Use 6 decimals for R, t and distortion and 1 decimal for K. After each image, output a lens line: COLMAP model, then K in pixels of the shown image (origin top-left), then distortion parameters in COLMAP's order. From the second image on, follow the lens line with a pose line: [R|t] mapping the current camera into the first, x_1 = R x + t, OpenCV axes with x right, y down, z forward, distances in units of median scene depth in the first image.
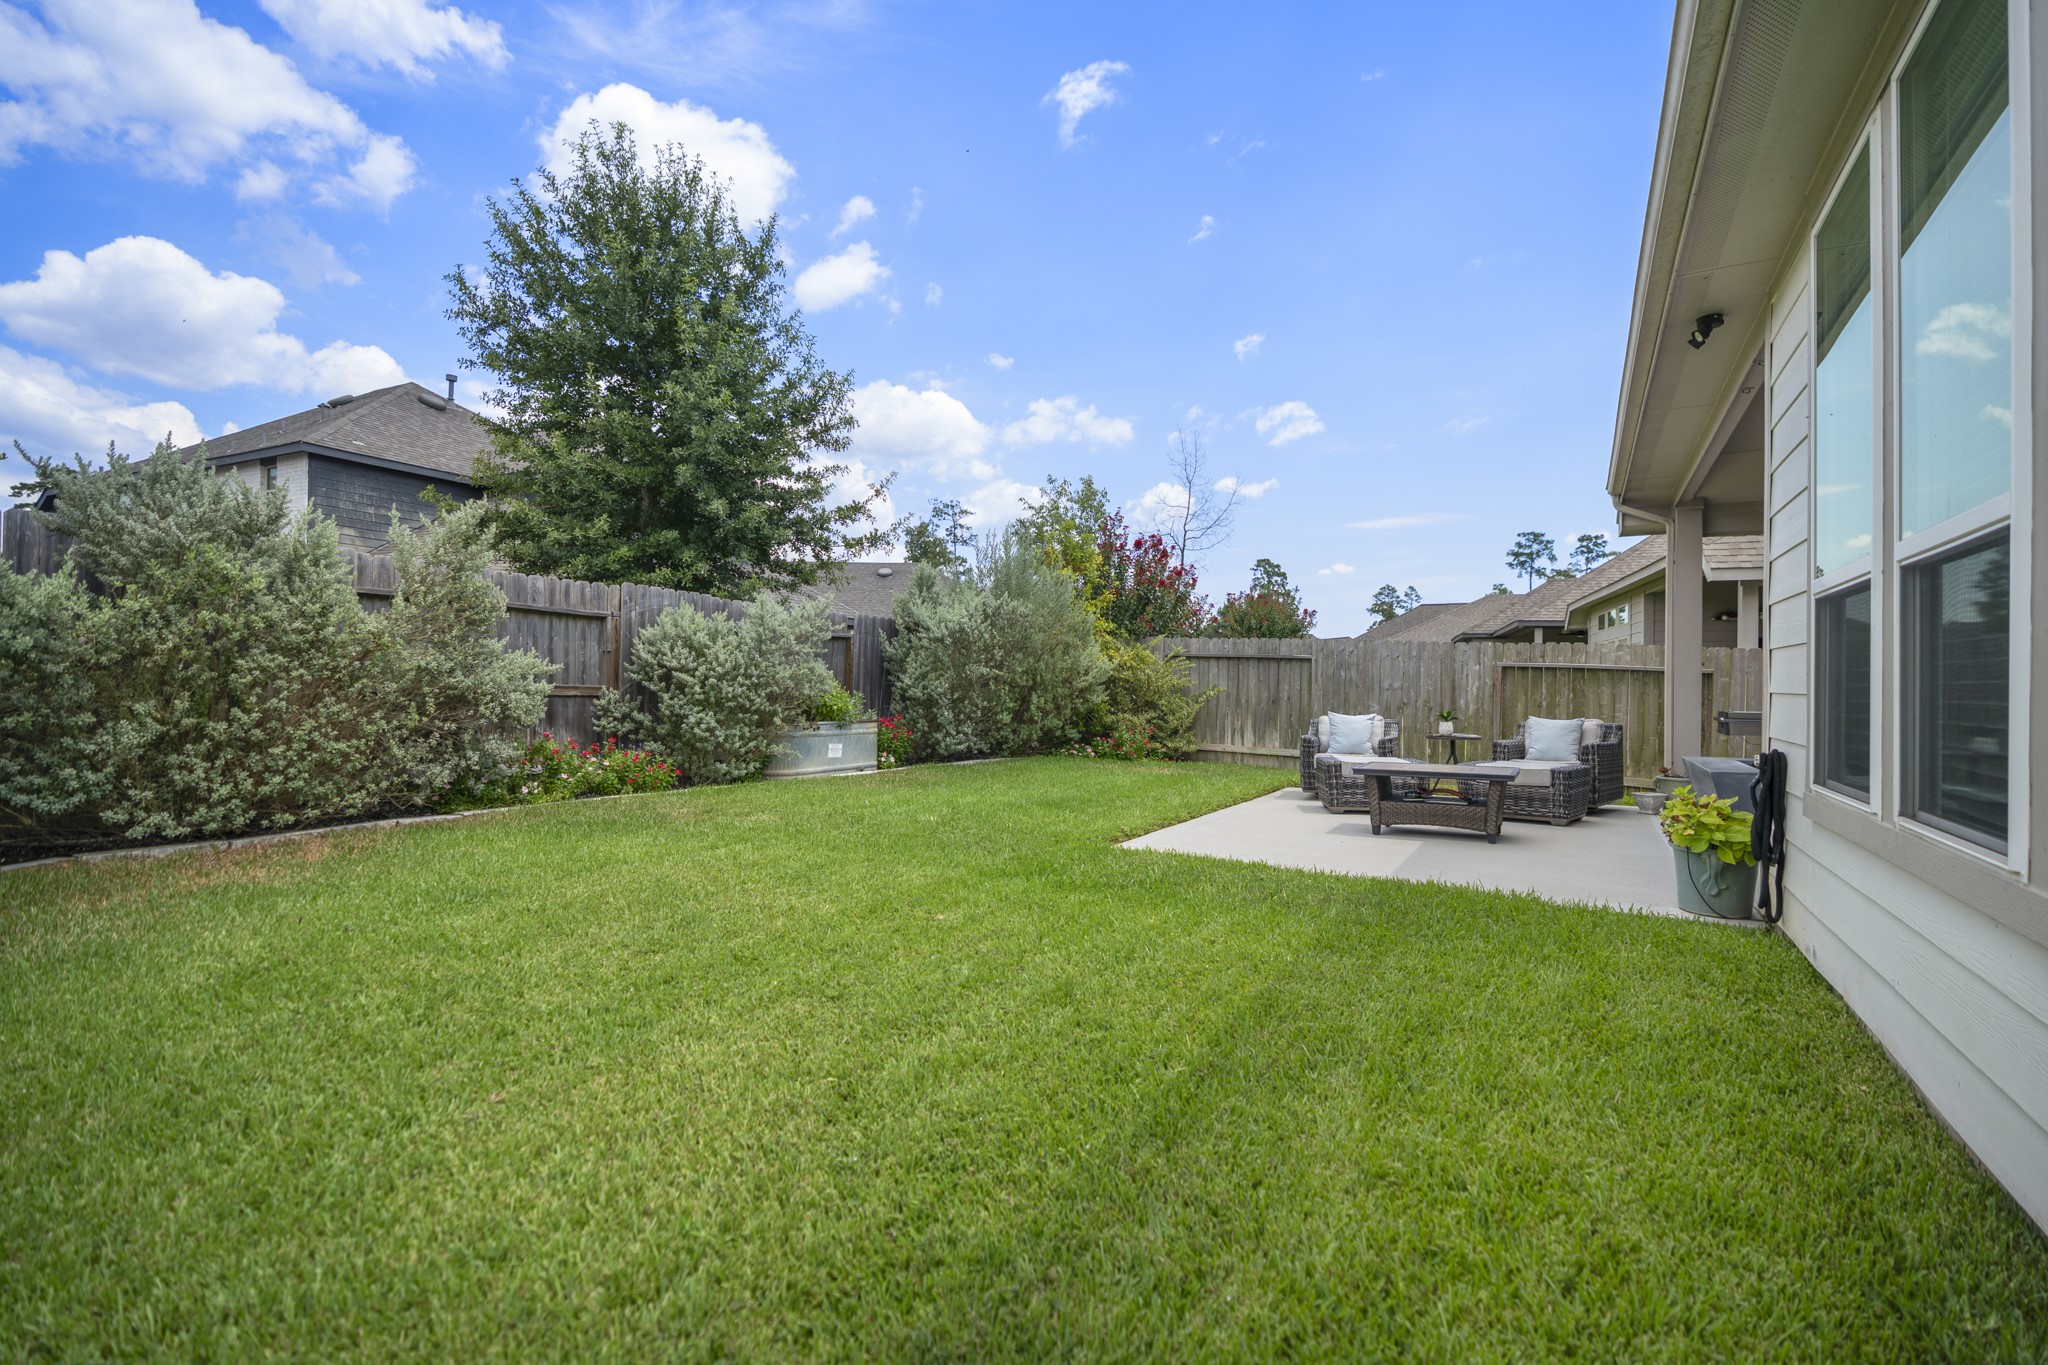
lens RADIAL K [[940.4, 0, 1025.5], [0, 940.4, 690.5], [0, 0, 1]] dist [-0.002899, 0.000291]
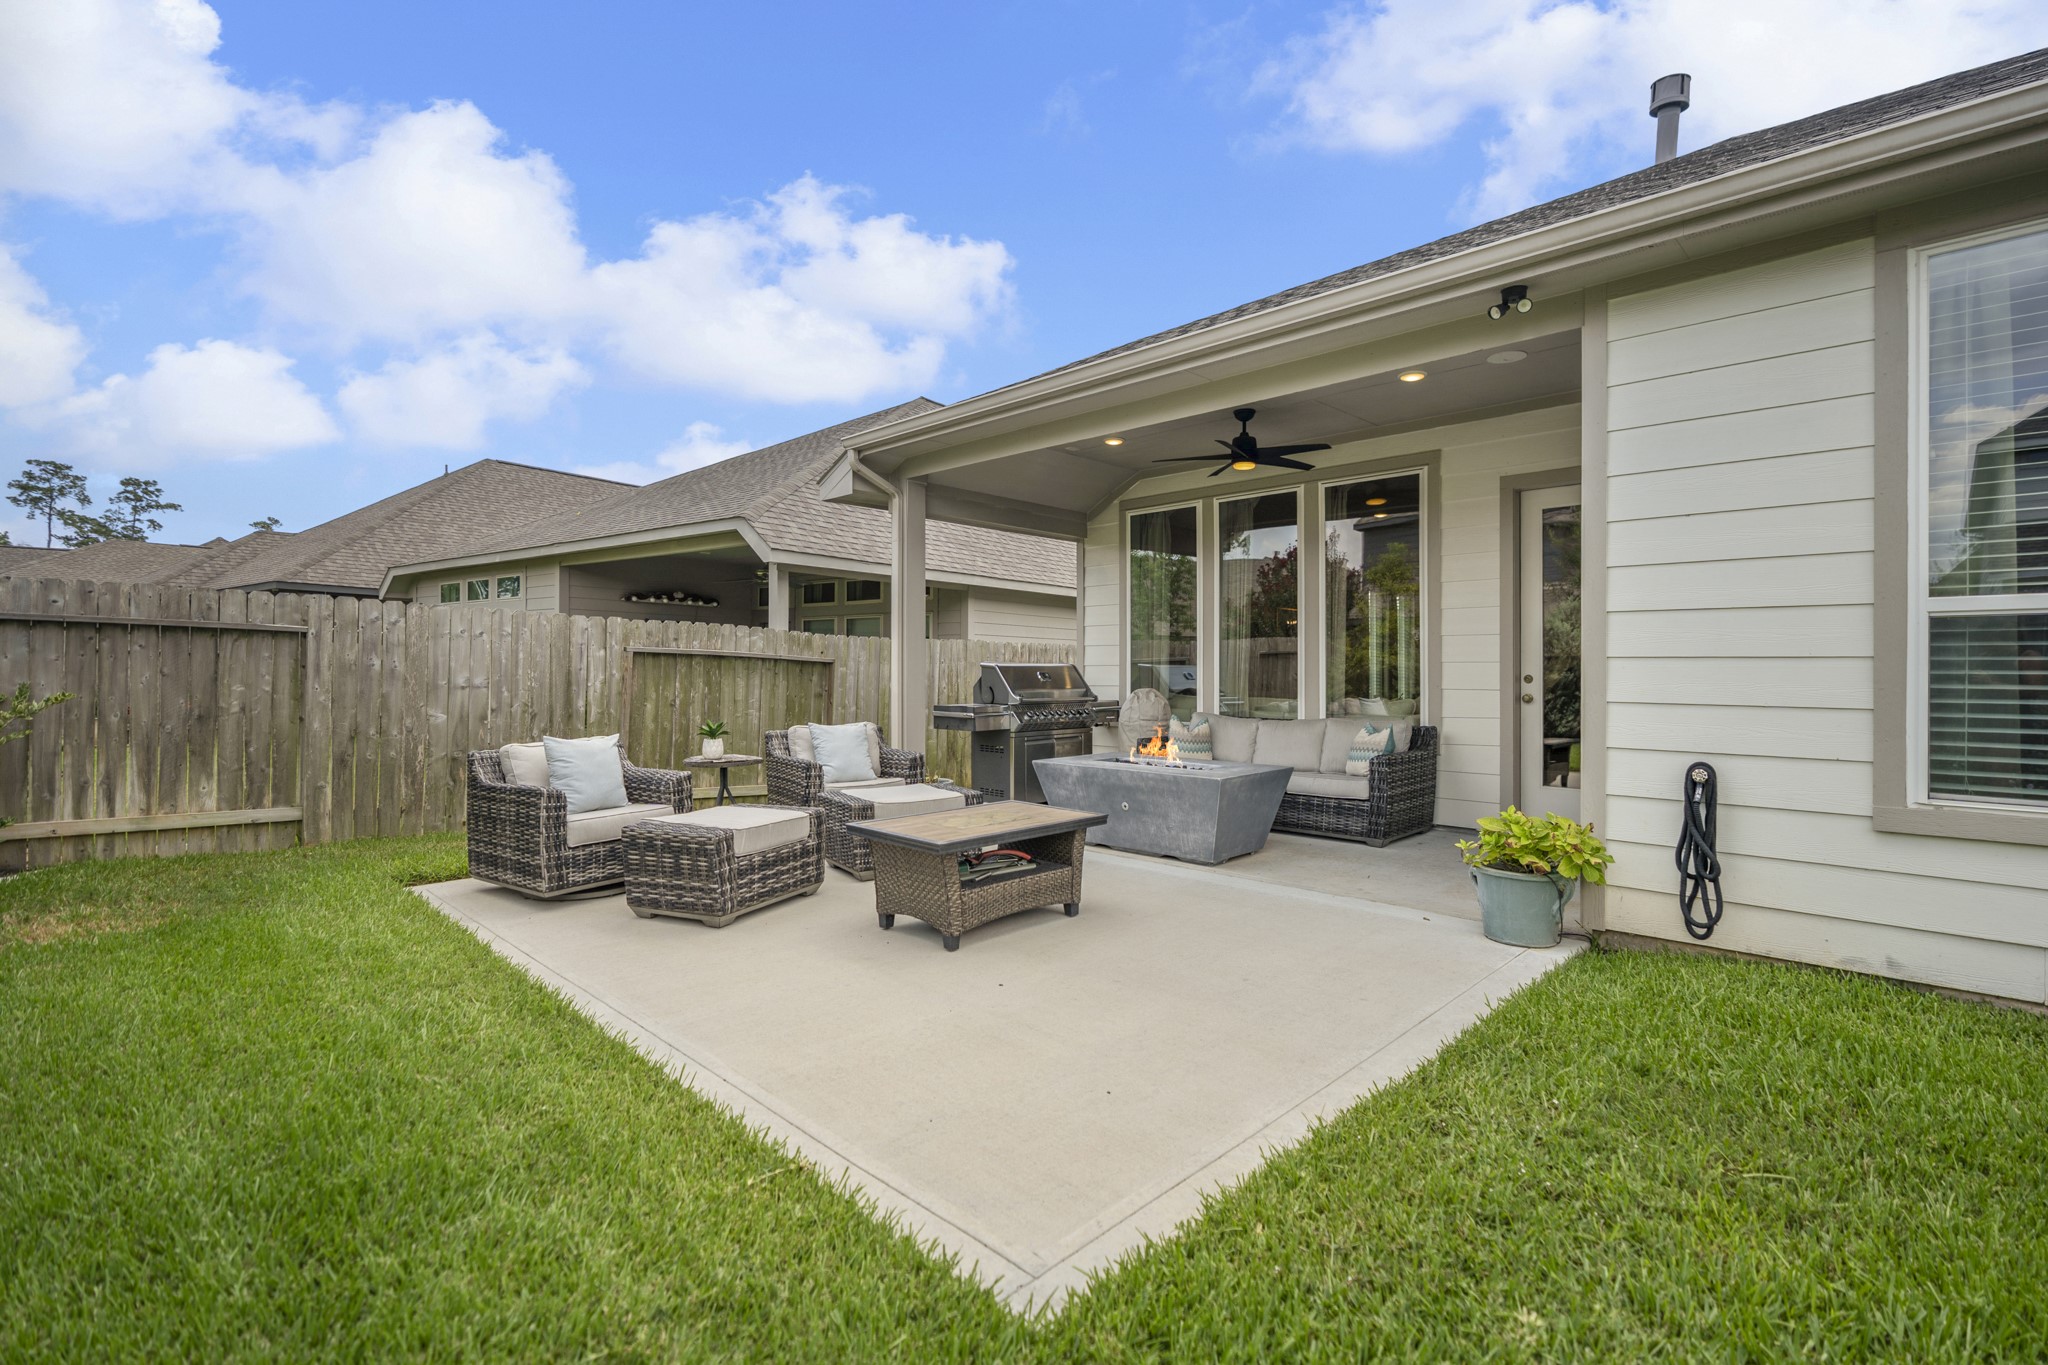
lens RADIAL K [[934.5, 0, 1044.5], [0, 934.5, 688.1], [0, 0, 1]] dist [-0.001945, -0.000446]
pose [[0.245388, -0.029786, 0.968967, -0.096701], [0.006014, 0.999555, 0.029204, -0.014728], [-0.969406, -0.001339, 0.245458, 0.448208]]
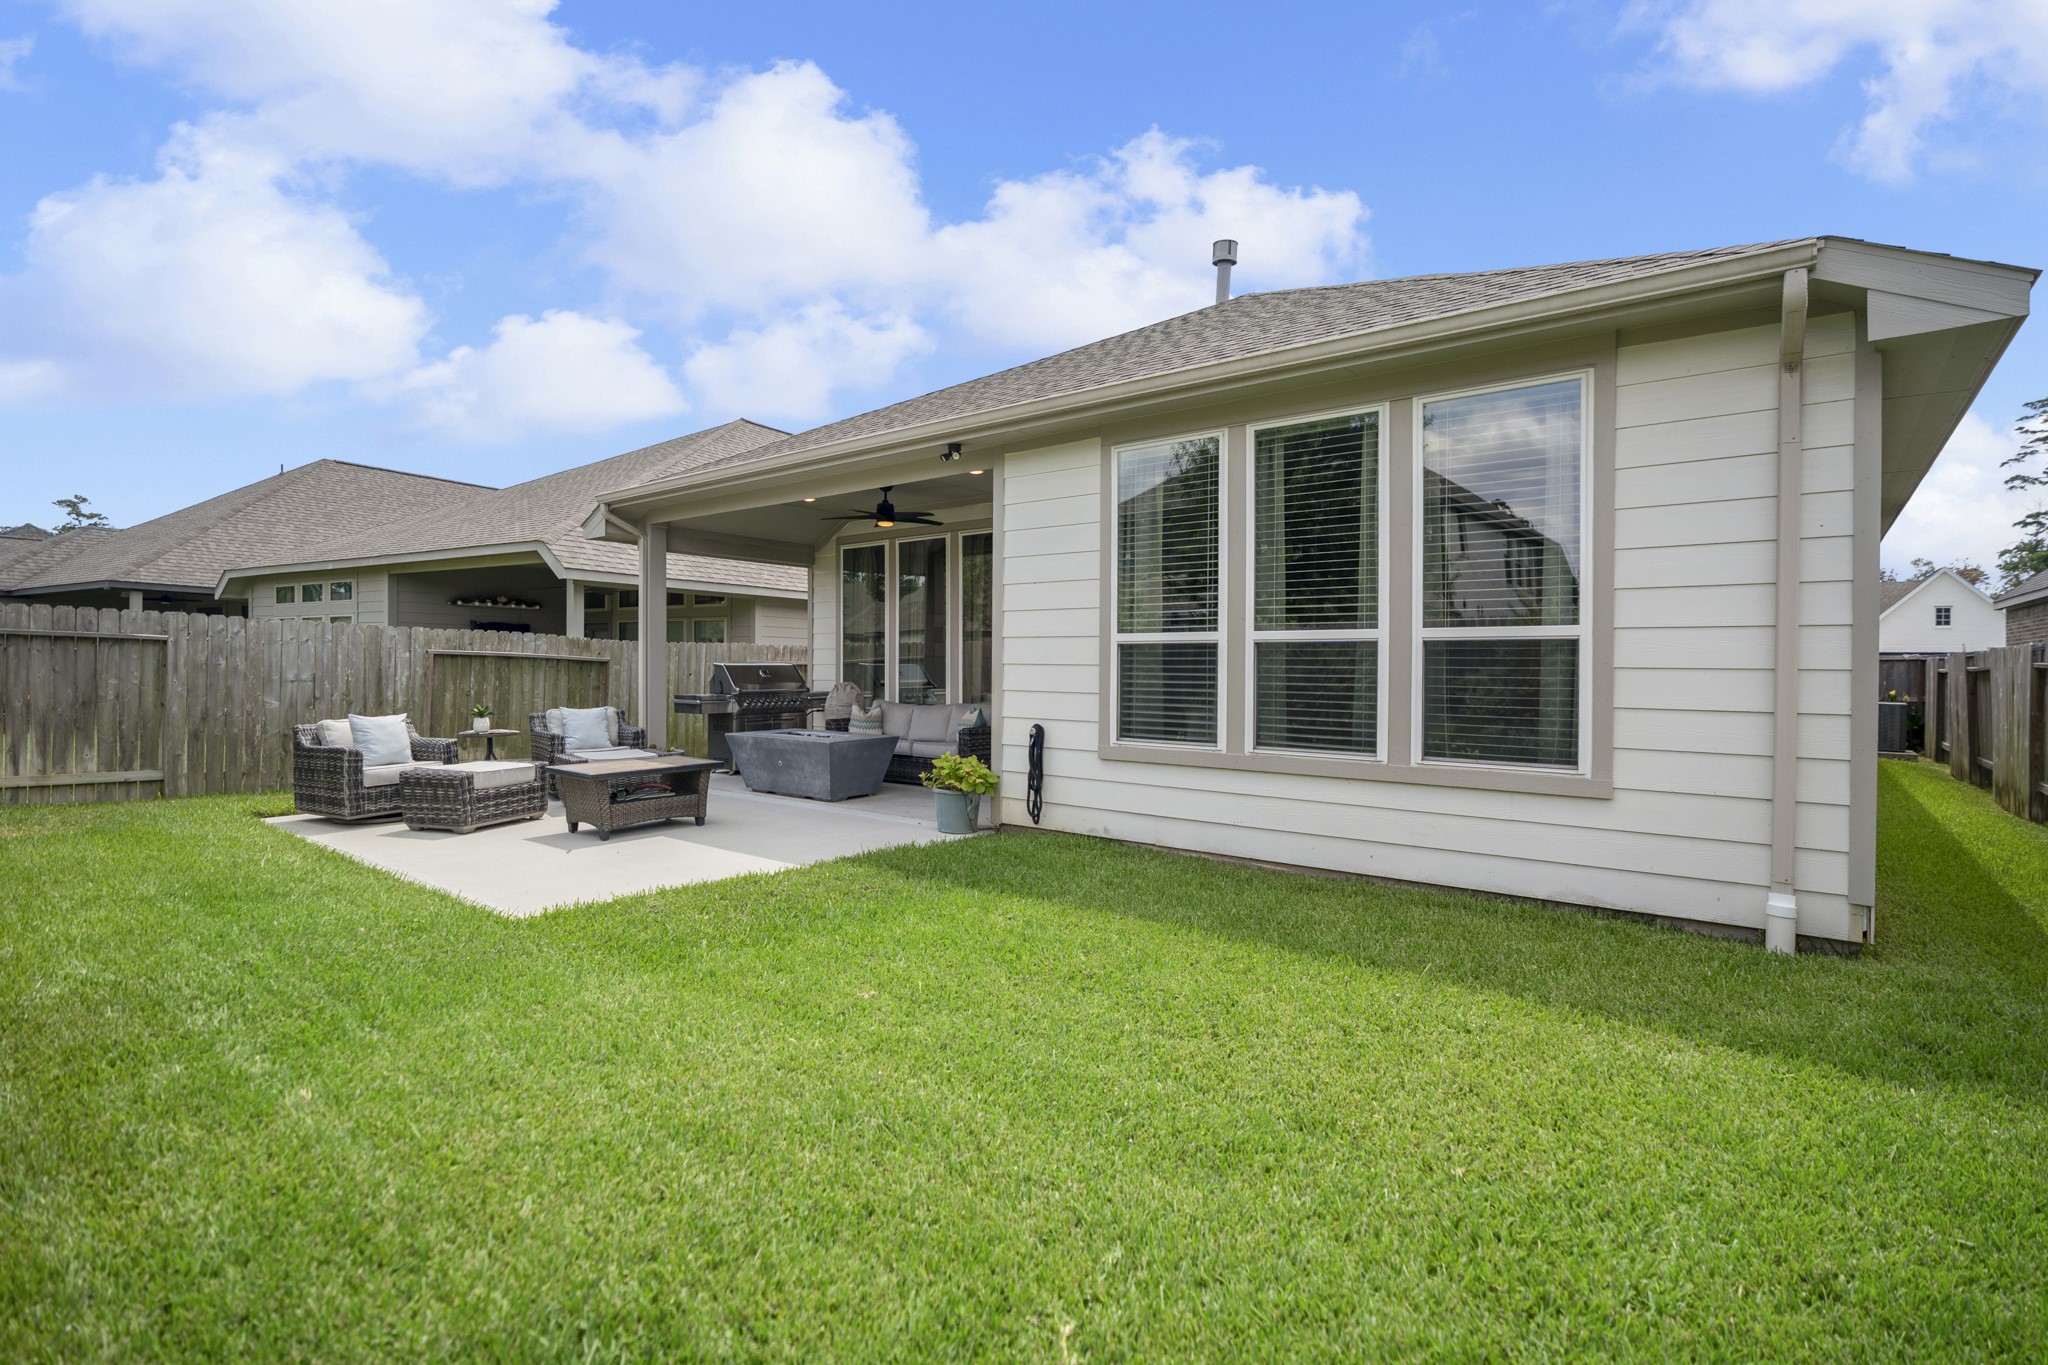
lens RADIAL K [[940.4, 0, 1025.5], [0, 940.4, 690.5], [0, 0, 1]] dist [-0.002899, 0.000291]
pose [[0.149545, -0.038028, 0.988023, -0.285875], [0.002354, 0.999271, 0.038104, -0.020372], [-0.988752, -0.003373, 0.149526, 0.240433]]
